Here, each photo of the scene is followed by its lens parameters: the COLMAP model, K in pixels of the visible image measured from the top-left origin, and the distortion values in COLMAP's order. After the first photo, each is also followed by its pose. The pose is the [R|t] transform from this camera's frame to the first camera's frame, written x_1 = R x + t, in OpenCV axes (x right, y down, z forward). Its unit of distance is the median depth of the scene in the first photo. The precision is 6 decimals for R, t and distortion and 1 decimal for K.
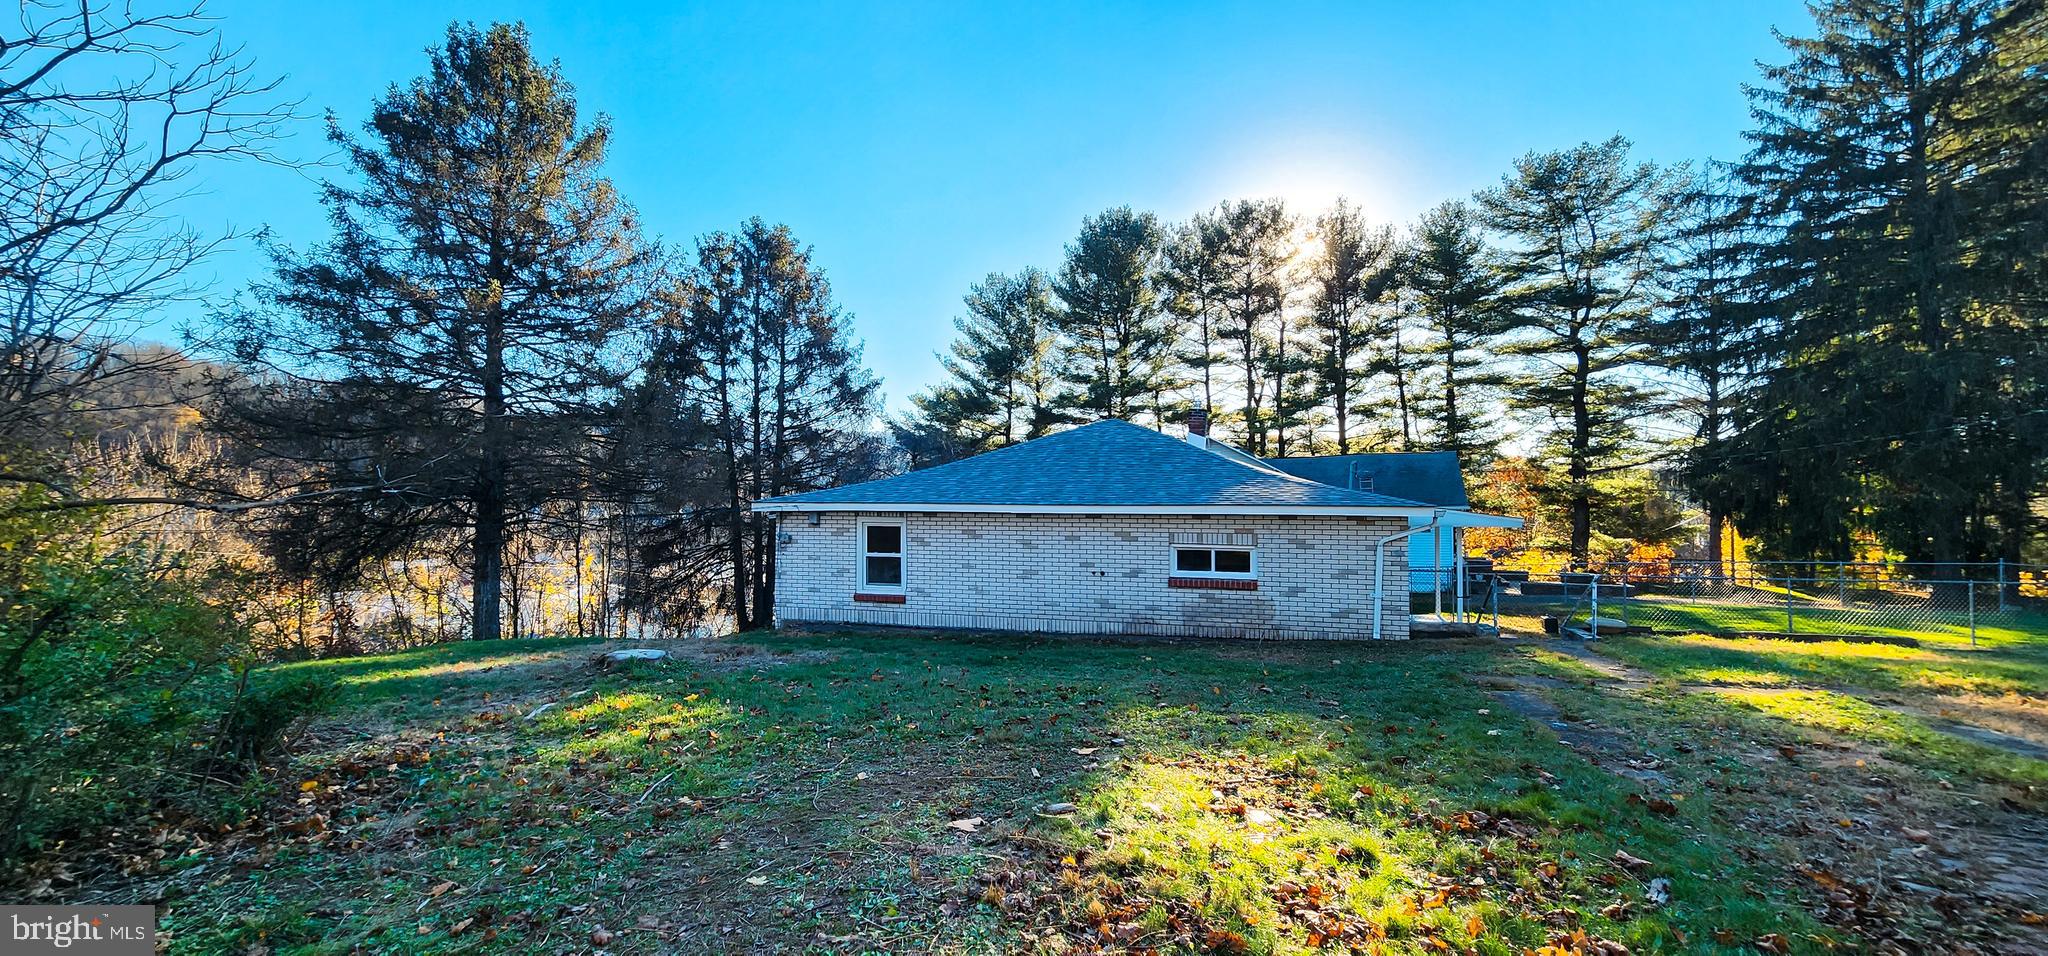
lens RADIAL K [[834.1, 0, 1014.3], [0, 834.1, 470.5], [0, 0, 1]] dist [0.000237, -0.001309]
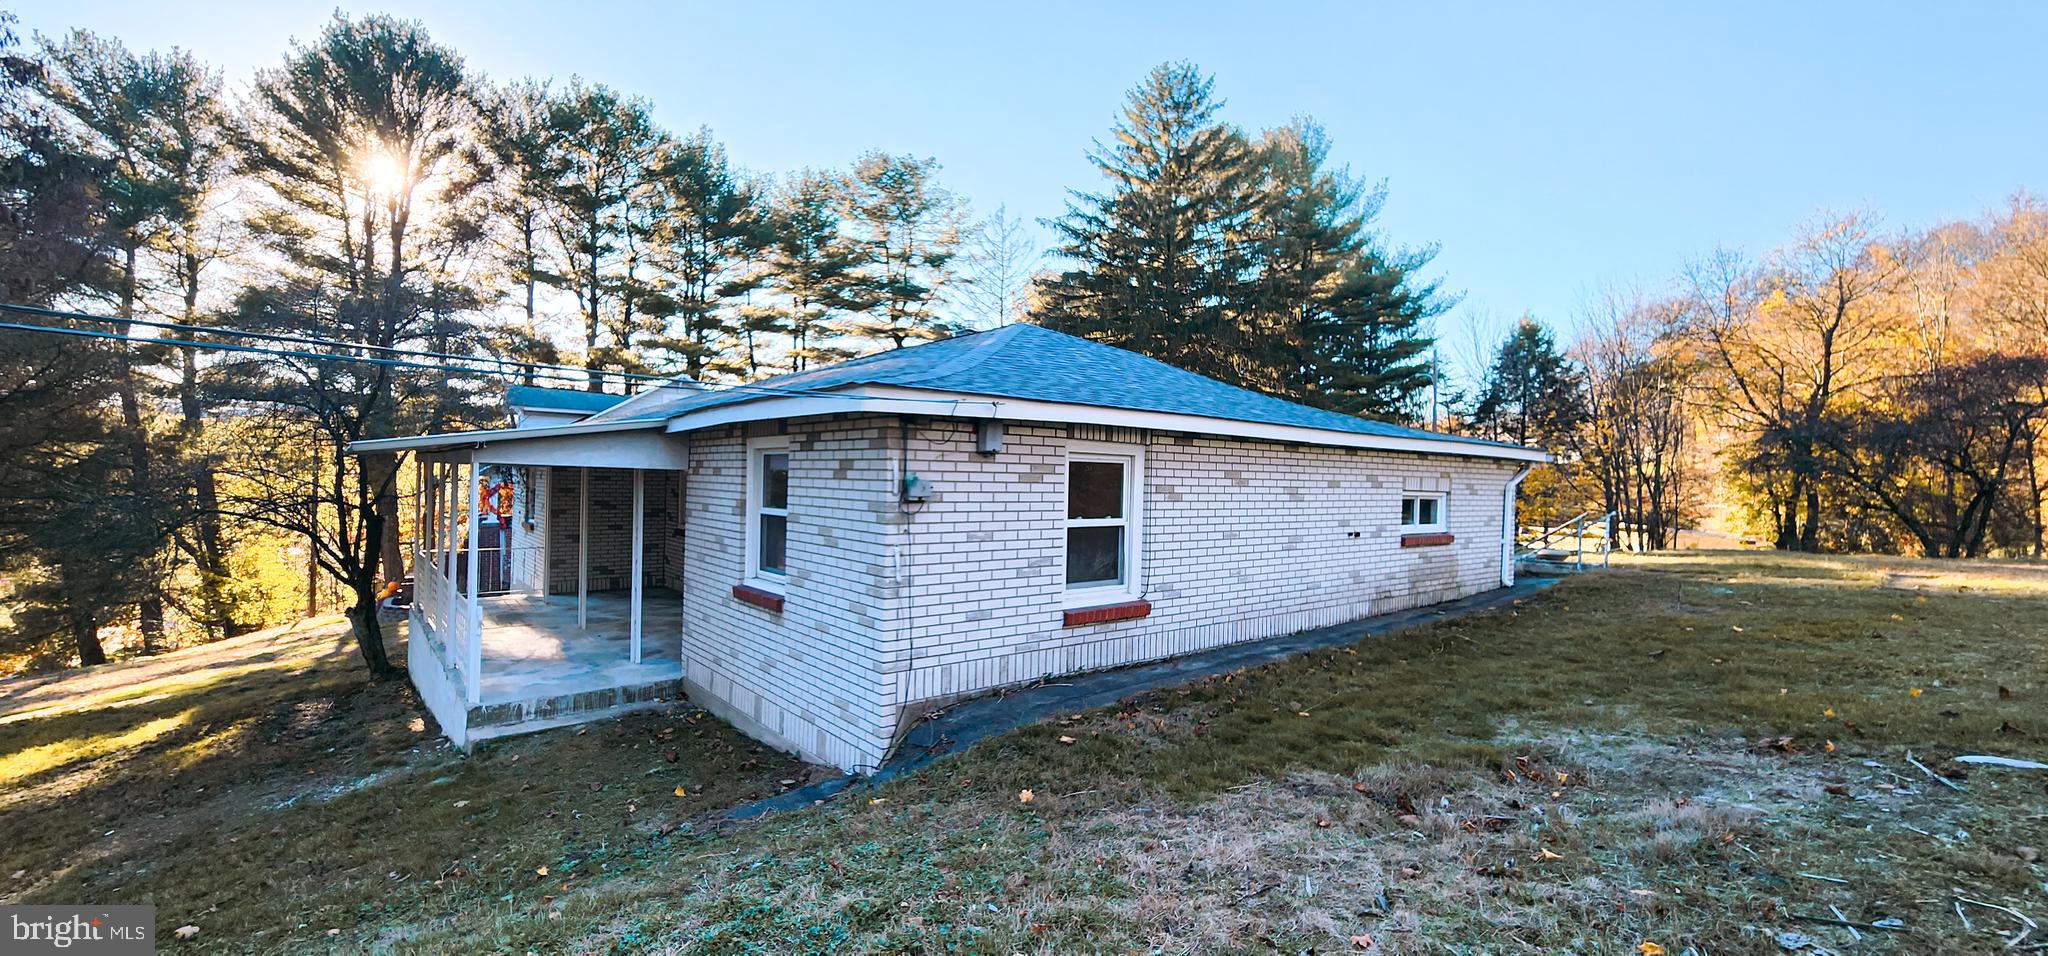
lens RADIAL K [[839.1, 0, 1016.7], [0, 839.1, 471.1], [0, 0, 1]] dist [0.003037, 0.000159]
pose [[0.552733, 0.017868, 0.833167, -0.362651], [-0.042180, 0.999089, 0.006556, 0.044038], [-0.832290, -0.038767, 0.552983, 0.482225]]
